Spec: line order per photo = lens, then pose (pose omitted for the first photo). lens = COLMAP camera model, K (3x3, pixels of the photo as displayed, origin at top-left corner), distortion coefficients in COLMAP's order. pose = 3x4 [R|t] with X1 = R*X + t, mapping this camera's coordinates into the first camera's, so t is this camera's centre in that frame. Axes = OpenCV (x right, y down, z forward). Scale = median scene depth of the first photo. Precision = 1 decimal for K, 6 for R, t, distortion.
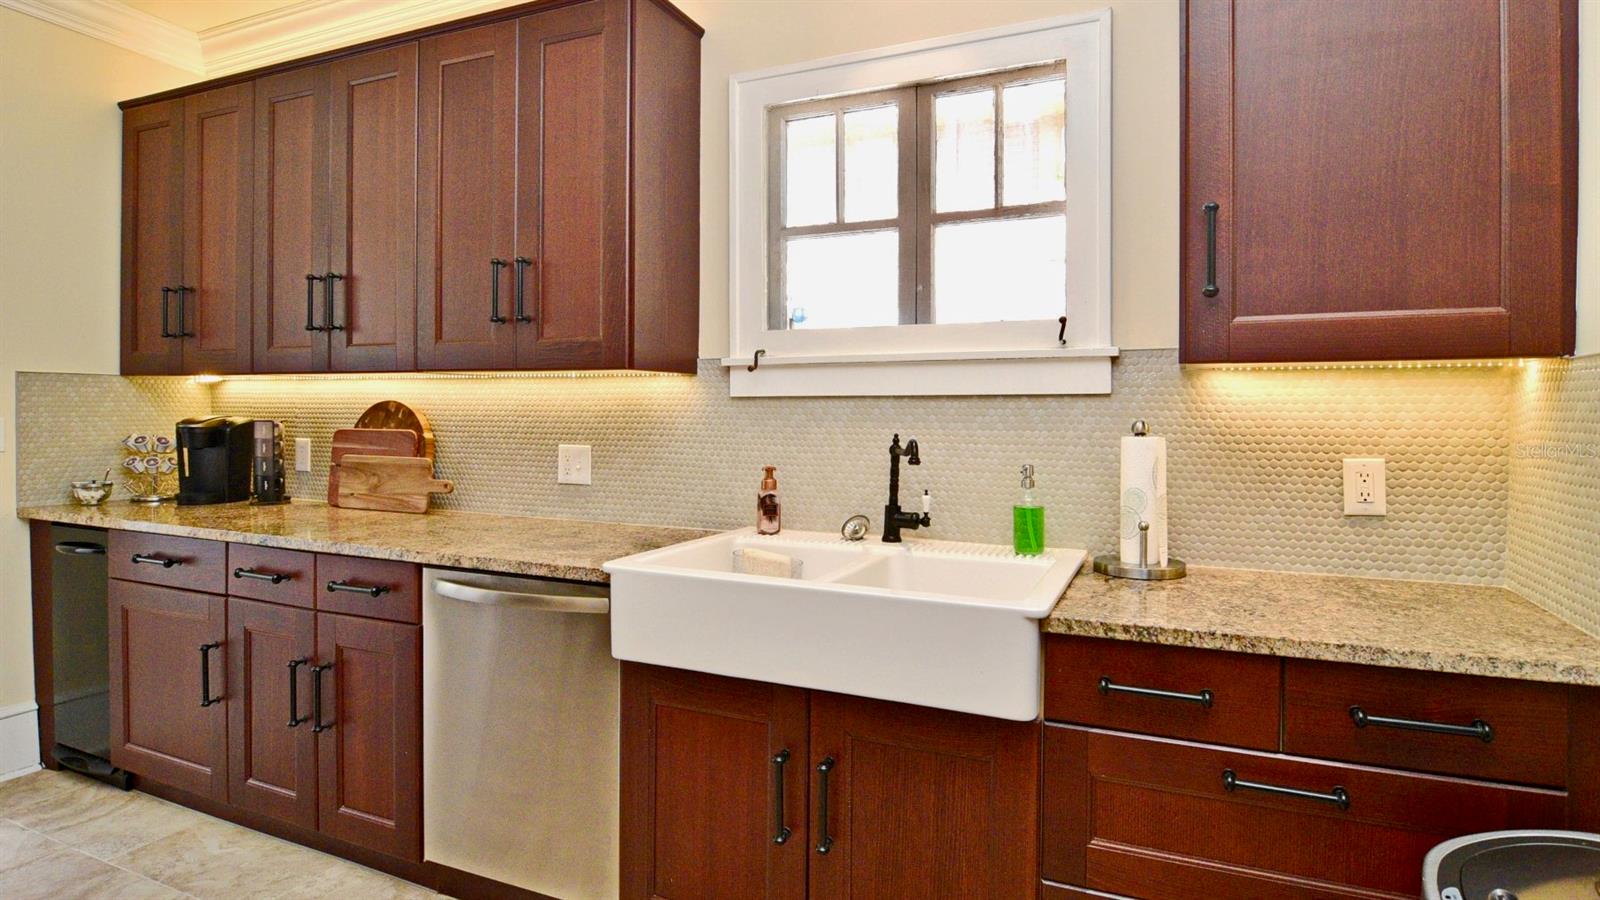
lens RADIAL K [[865.7, 0, 812.4], [0, 865.7, 406.3], [0, 0, 1]] dist [-0.018620, -0.001203]
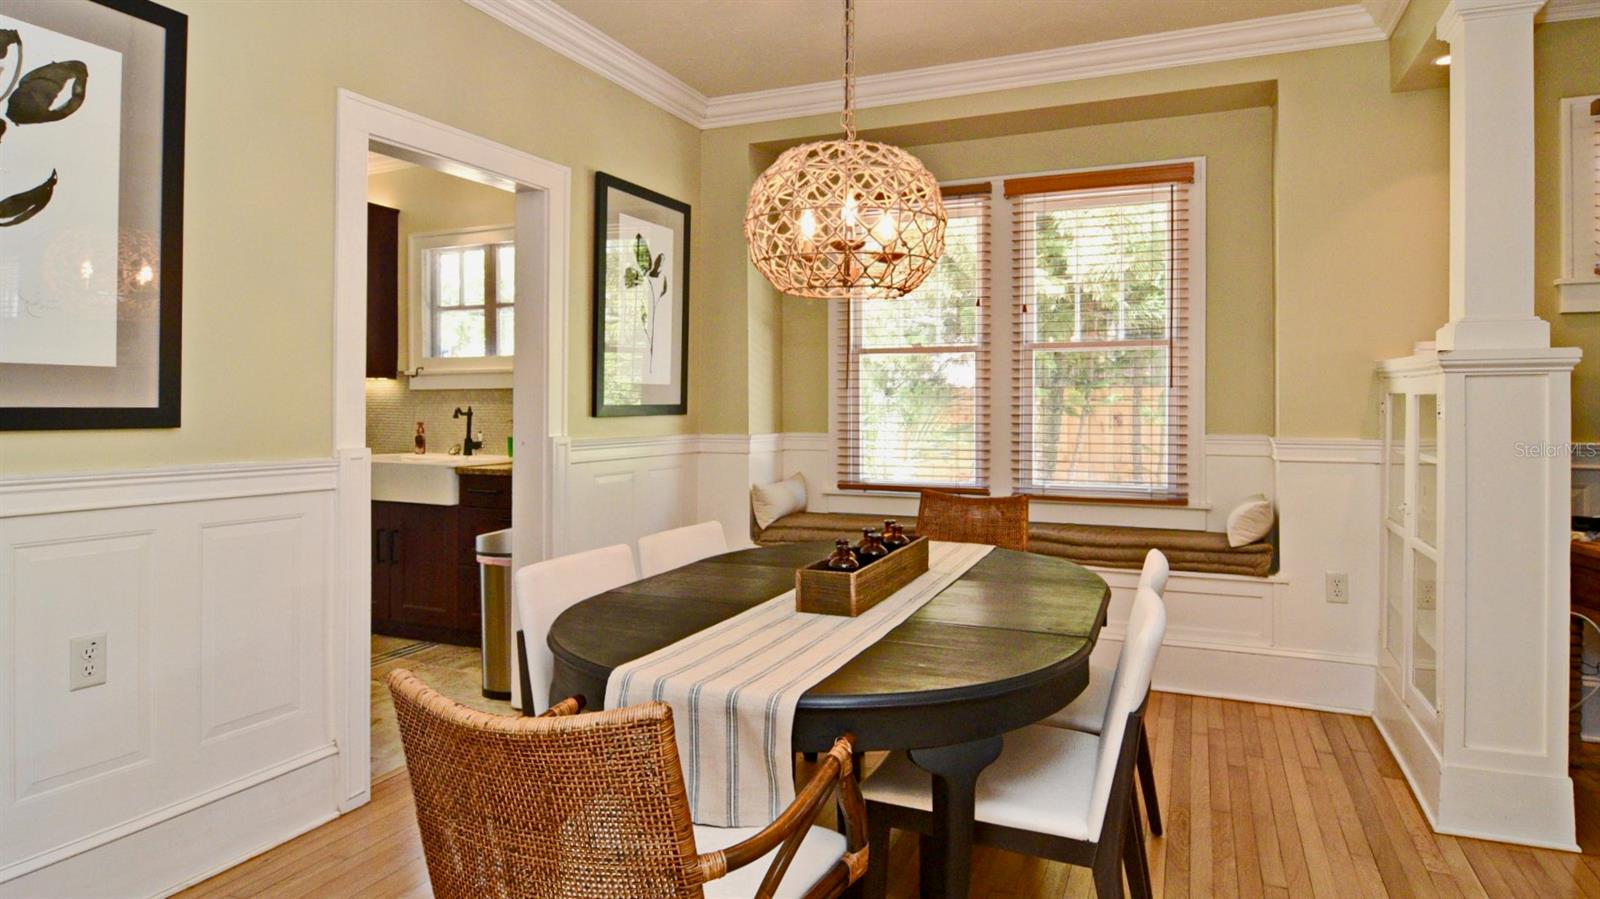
lens RADIAL K [[902.2, 0, 804.6], [0, 902.2, 400.4], [0, 0, 1]] dist [-0.024254, 0.000374]
pose [[0.999931, -0.002549, 0.011469, 0.926060], [0.002565, 0.999996, -0.001308, 0.022227], [-0.011465, 0.001337, 0.999933, -1.301936]]
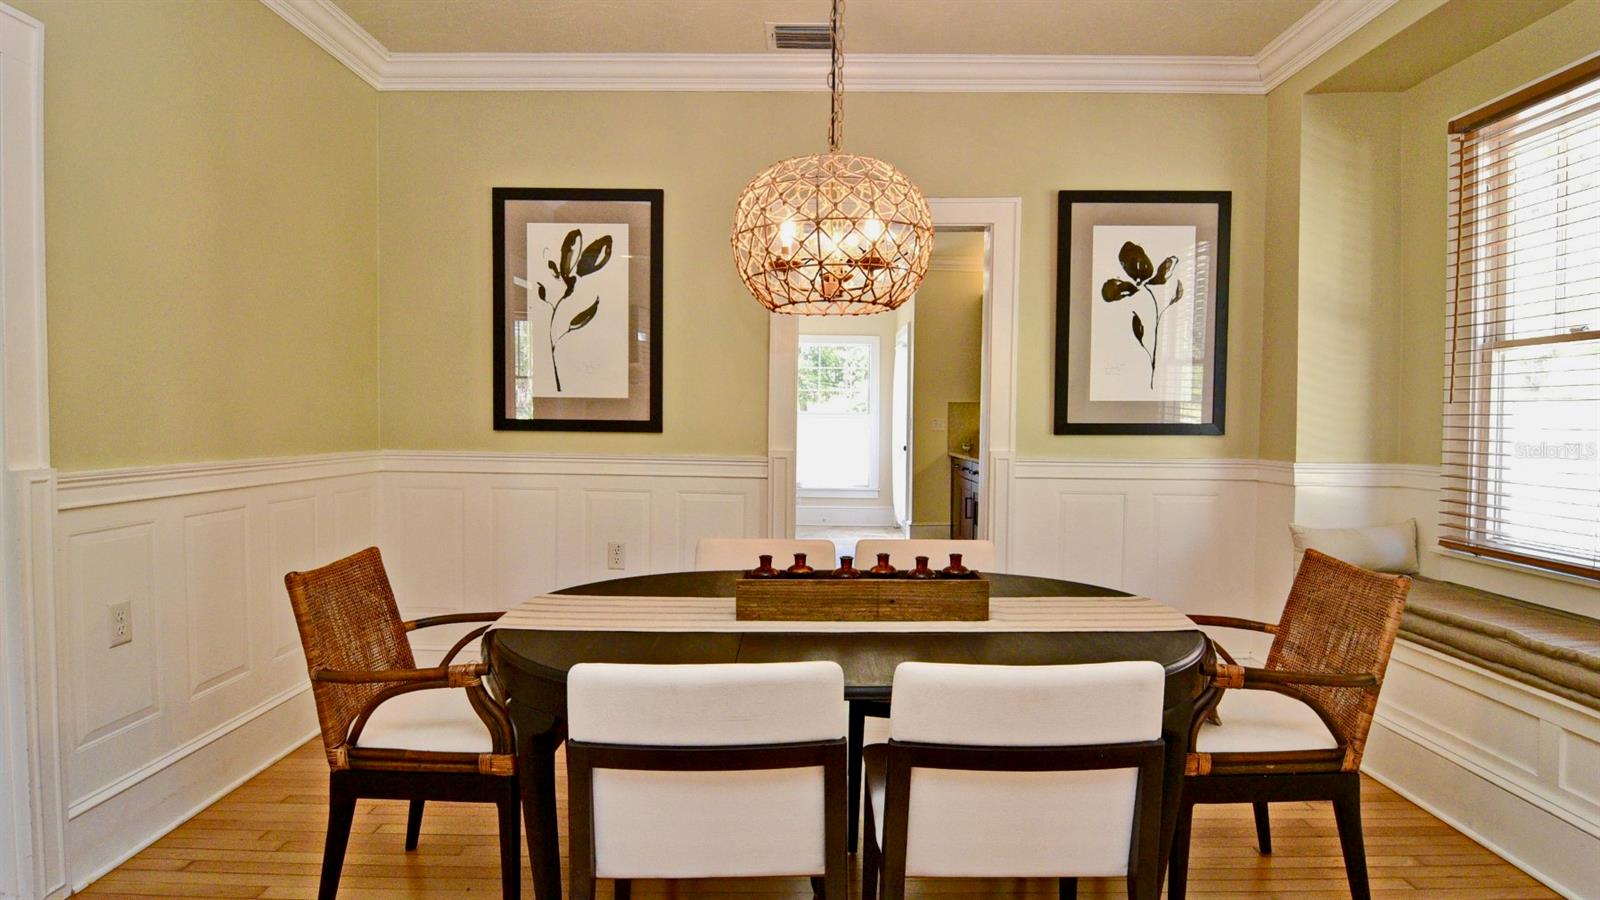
lens RADIAL K [[838.7, 0, 799.6], [0, 838.7, 452.4], [0, 0, 1]] dist [-0.016596, -0.000086]
pose [[0.396875, 0.036260, -0.917156, 1.818035], [-0.004543, 0.999285, 0.037542, 0.025896], [0.917861, -0.010733, 0.396756, -0.699713]]
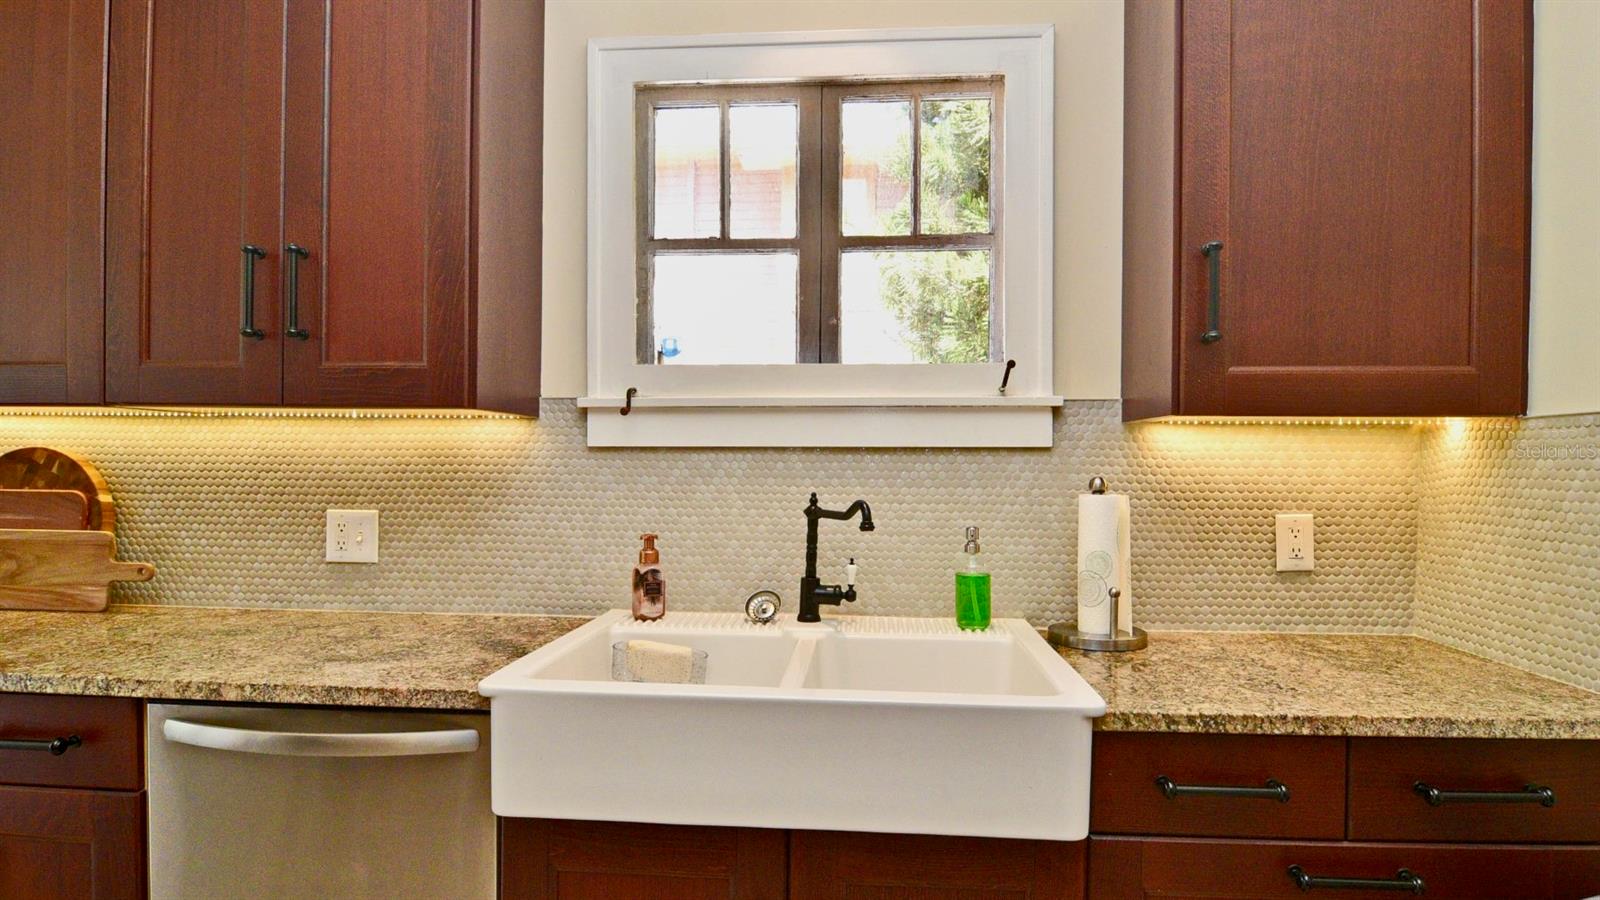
lens RADIAL K [[865.2, 0, 812.5], [0, 865.2, 461.1], [0, 0, 1]] dist [-0.020477, -0.000822]
pose [[0.939288, 0.002823, 0.343119, -0.193654], [-0.004755, 0.999977, 0.004791, -0.002860], [-0.343097, -0.006132, 0.939280, 0.212474]]
